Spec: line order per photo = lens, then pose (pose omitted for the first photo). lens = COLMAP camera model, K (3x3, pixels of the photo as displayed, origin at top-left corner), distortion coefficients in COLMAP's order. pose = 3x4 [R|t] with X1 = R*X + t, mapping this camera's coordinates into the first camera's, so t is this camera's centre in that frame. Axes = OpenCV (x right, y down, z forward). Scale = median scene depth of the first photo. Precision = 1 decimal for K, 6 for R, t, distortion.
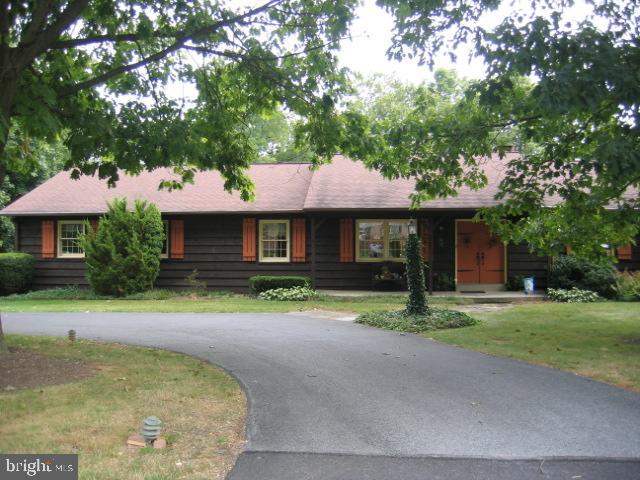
lens RADIAL K [[668.9, 0, 322.7], [0, 668.9, 241.2], [0, 0, 1]] dist [-0.113311, 0.000000]
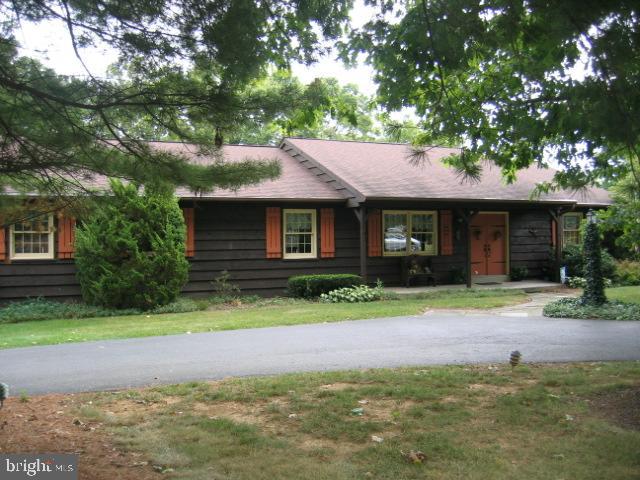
lens RADIAL K [[668.9, 0, 320.6], [0, 668.9, 236.9], [0, 0, 1]] dist [-0.113311, 0.000000]
pose [[0.843389, -0.004232, 0.537287, -0.516324], [0.003809, 0.999991, 0.001897, 0.001752], [-0.537290, 0.000447, 0.843397, 0.260678]]
